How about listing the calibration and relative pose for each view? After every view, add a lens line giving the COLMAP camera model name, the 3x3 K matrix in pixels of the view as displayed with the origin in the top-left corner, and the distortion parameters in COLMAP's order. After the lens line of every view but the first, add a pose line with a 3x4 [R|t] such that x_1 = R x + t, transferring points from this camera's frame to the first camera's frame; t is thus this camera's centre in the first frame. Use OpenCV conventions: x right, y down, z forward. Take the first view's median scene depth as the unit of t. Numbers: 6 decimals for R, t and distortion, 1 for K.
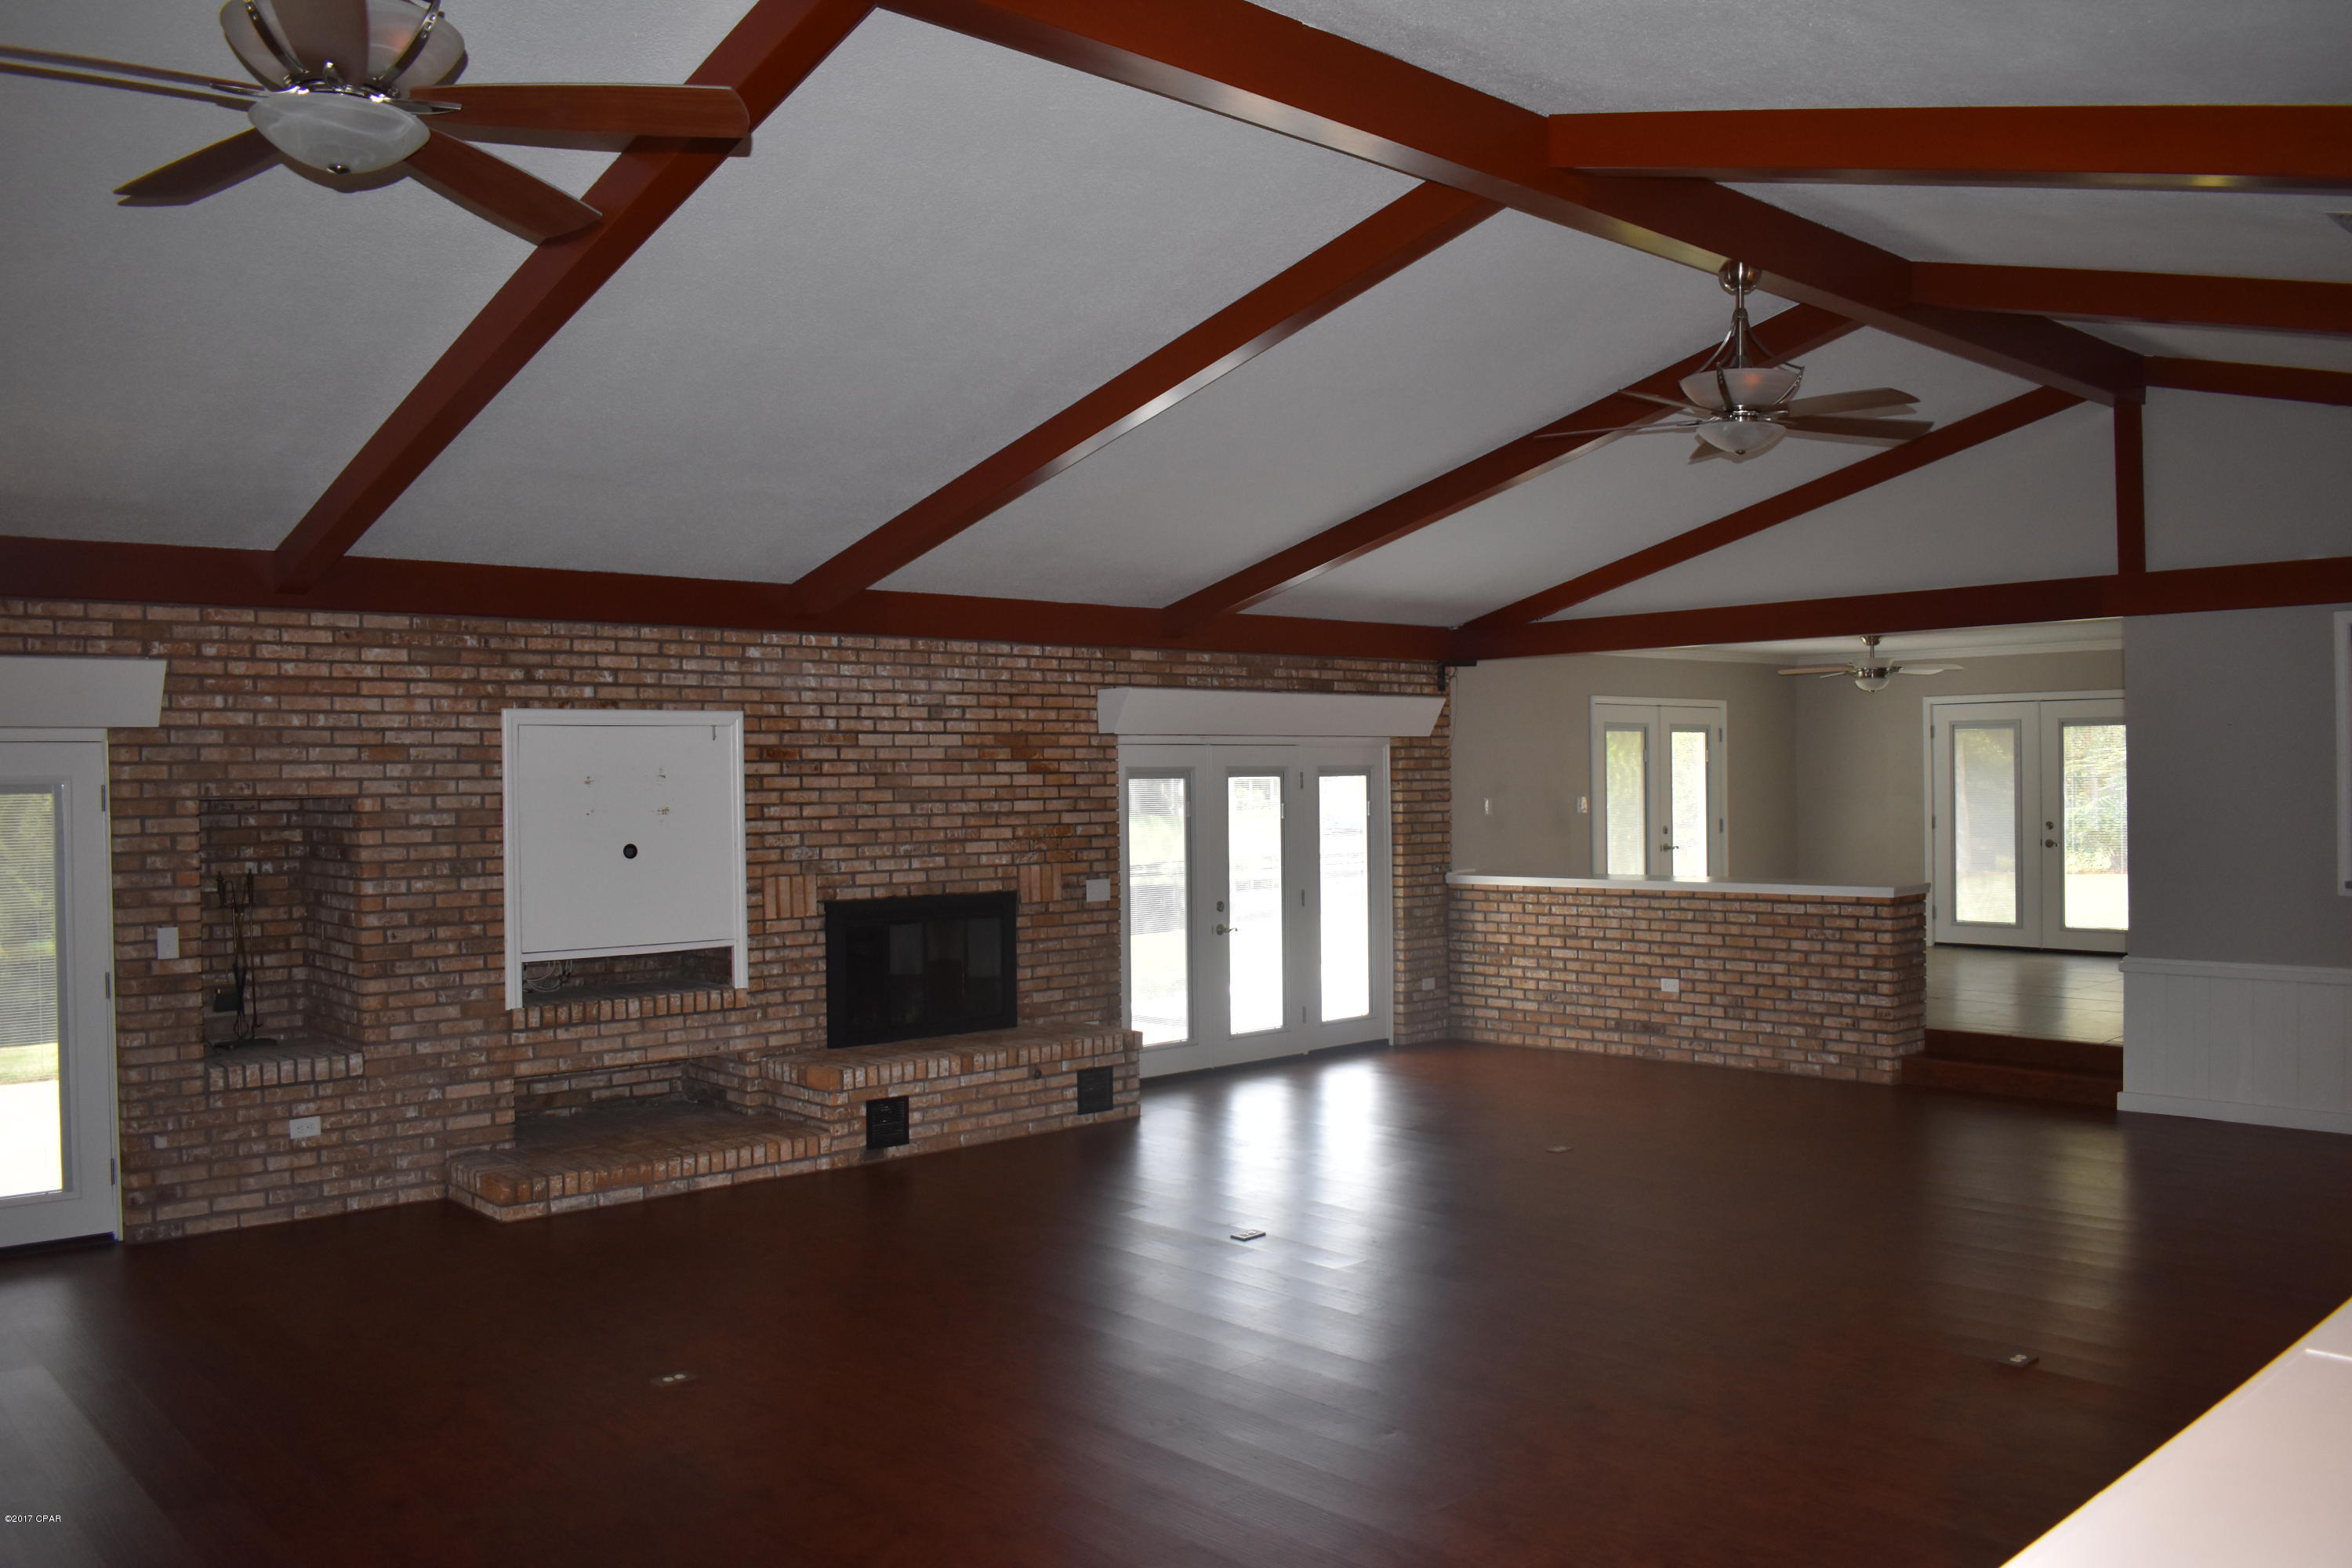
lens RADIAL K [[1840.3, 0, 1176.0], [0, 1840.3, 784.0], [0, 0, 1]] dist [-0.092540, 0.010116]
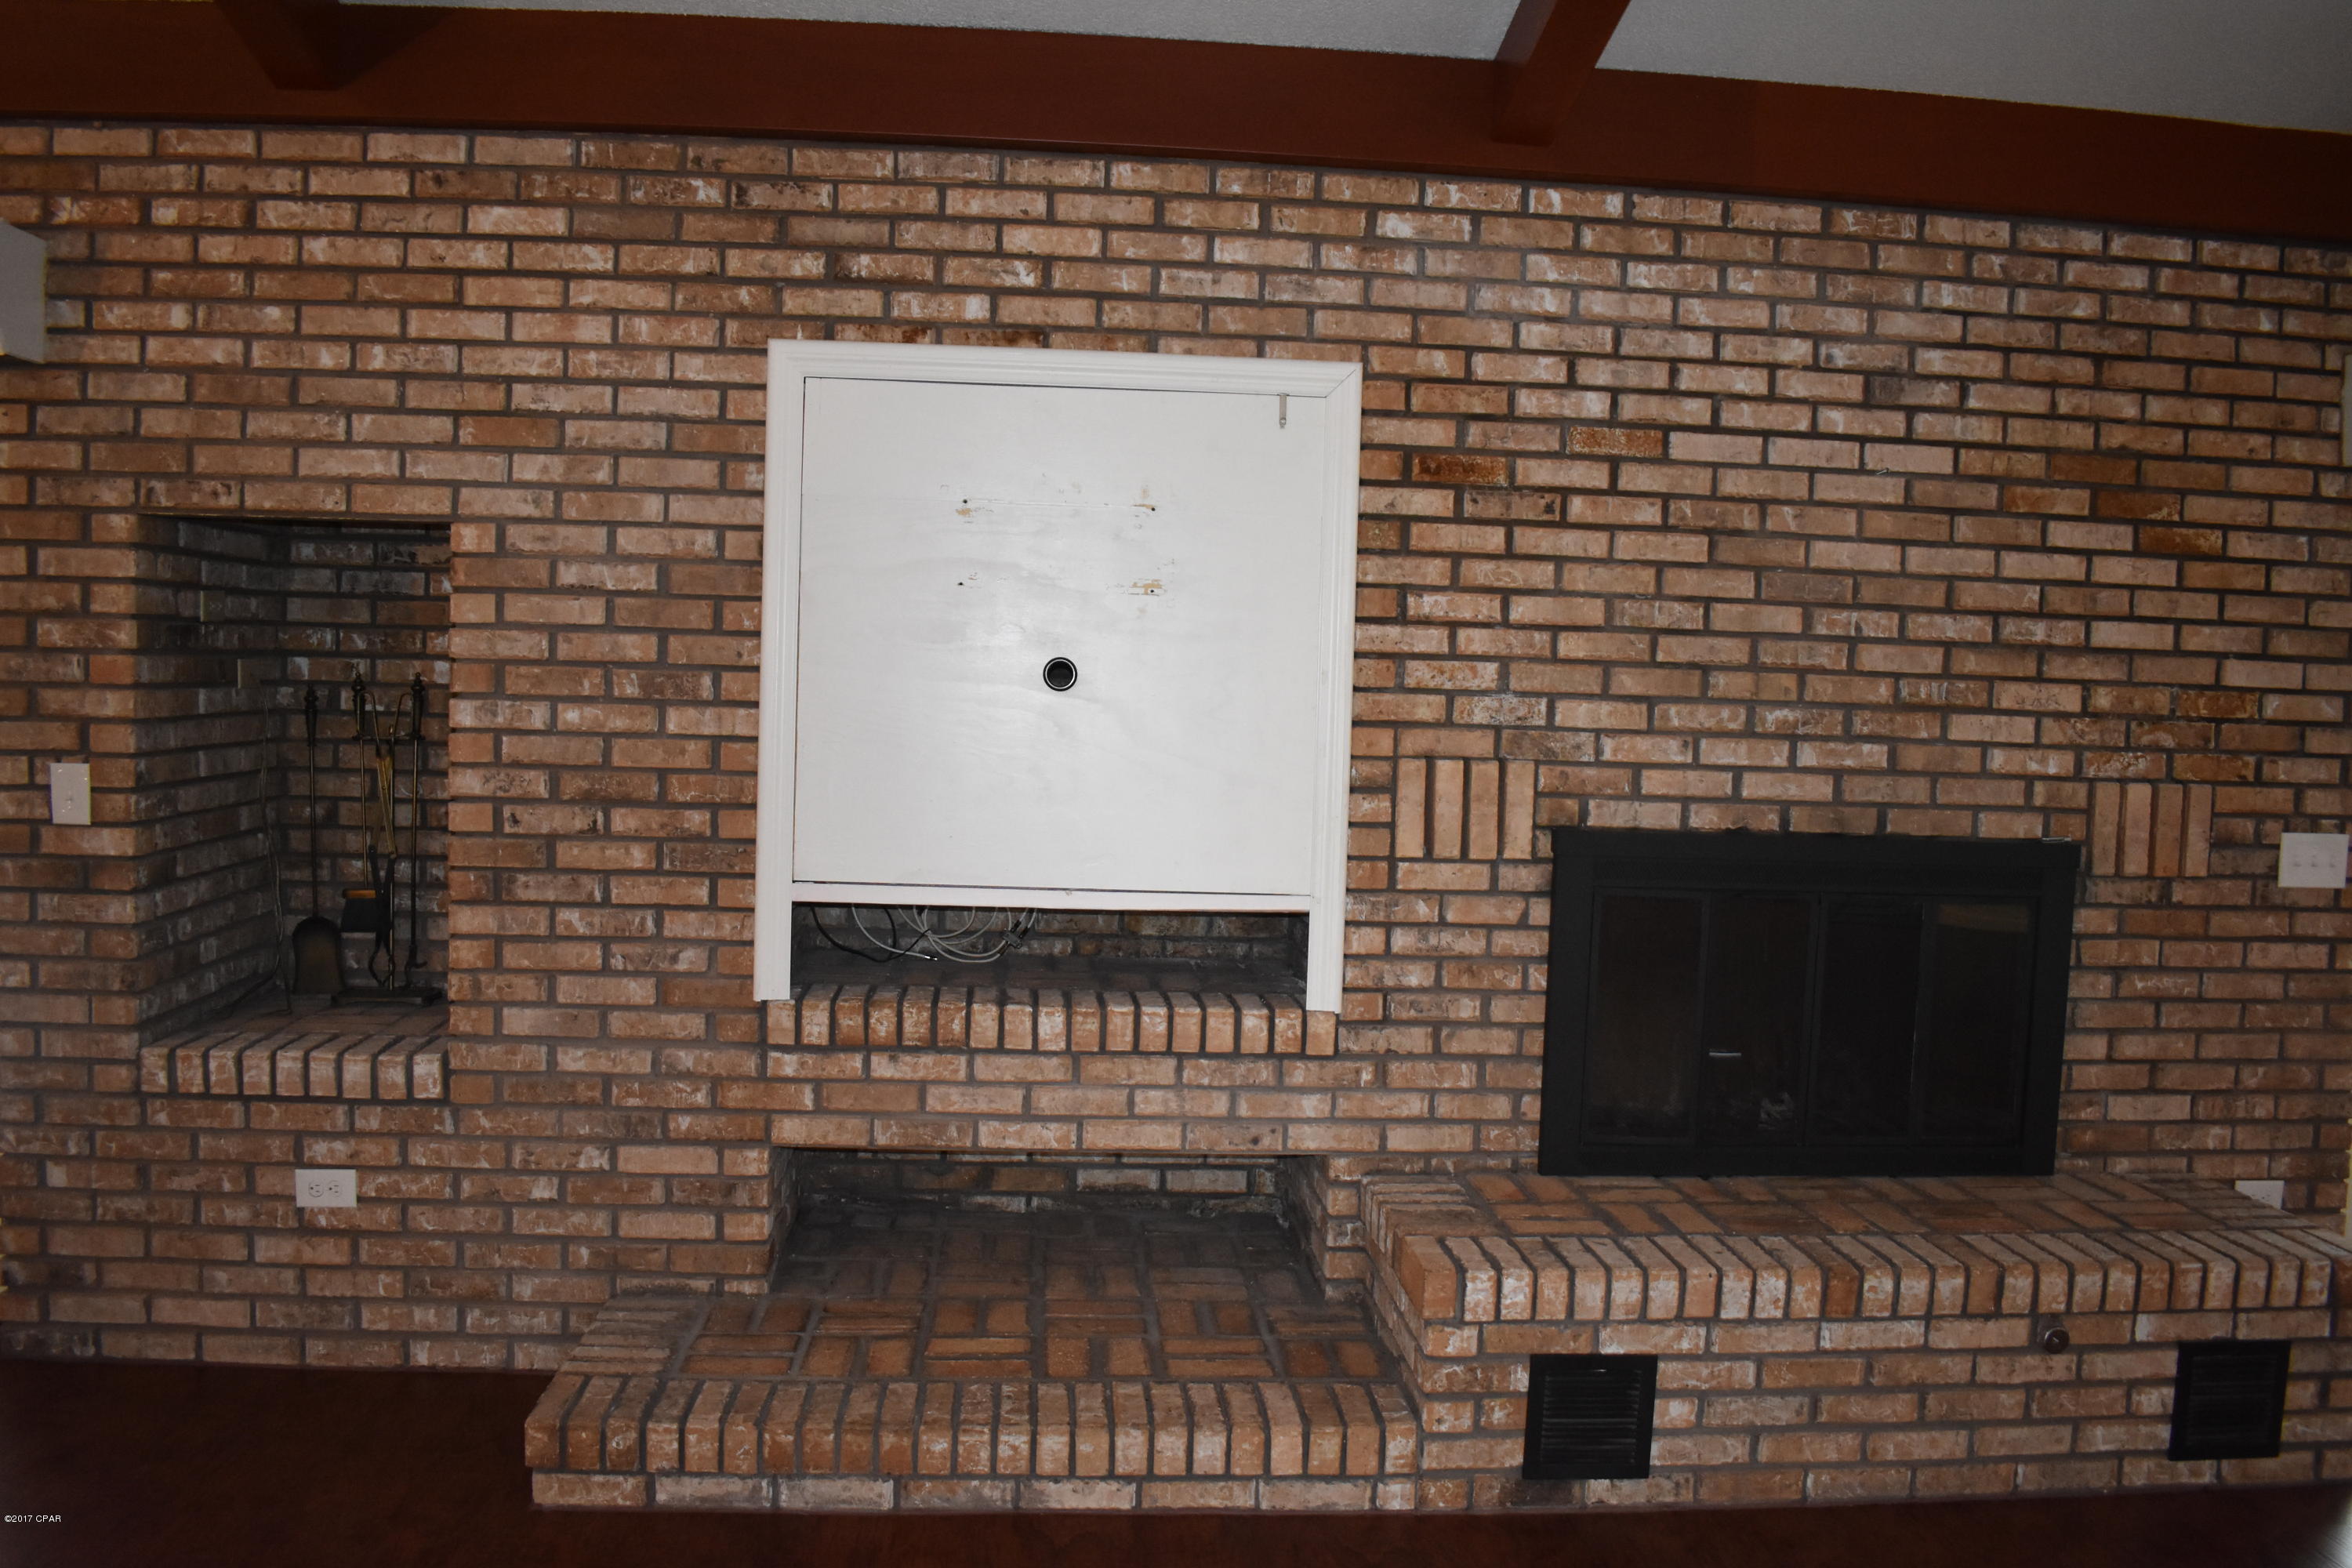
lens RADIAL K [[1840.3, 0, 1176.0], [0, 1840.3, 784.0], [0, 0, 1]] dist [-0.092540, 0.010116]
pose [[0.791662, 0.073991, -0.606462, -0.006746], [-0.044282, 0.996978, 0.063831, 0.034065], [0.609352, -0.023677, 0.792546, 0.671429]]
